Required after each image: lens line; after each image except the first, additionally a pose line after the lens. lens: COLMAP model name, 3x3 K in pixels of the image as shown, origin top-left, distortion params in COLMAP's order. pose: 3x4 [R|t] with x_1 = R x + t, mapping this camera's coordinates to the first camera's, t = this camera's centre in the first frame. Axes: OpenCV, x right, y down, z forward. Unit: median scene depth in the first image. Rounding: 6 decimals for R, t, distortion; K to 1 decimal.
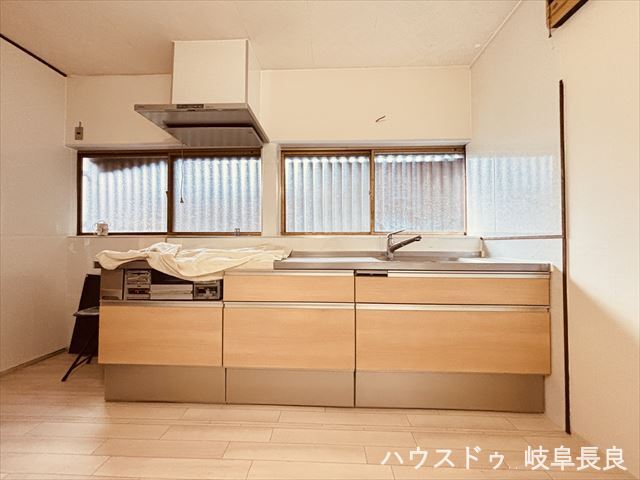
lens RADIAL K [[258.8, 0, 316.4], [0, 258.8, 240.0], [0, 0, 1]] dist [-0.002545, 0.000034]
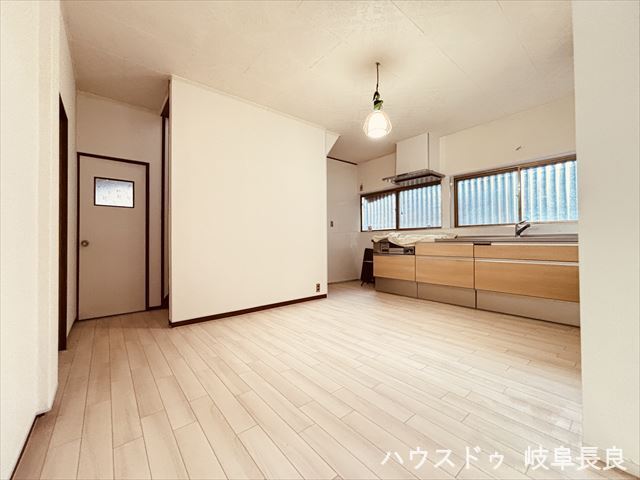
lens RADIAL K [[258.8, 0, 316.3], [0, 258.8, 238.4], [0, 0, 1]] dist [-0.002545, 0.000034]
pose [[0.665564, -0.015858, -0.746172, 0.588496], [0.015826, 0.999849, -0.007133, 0.055201], [0.746173, -0.007061, 0.665715, -0.926370]]
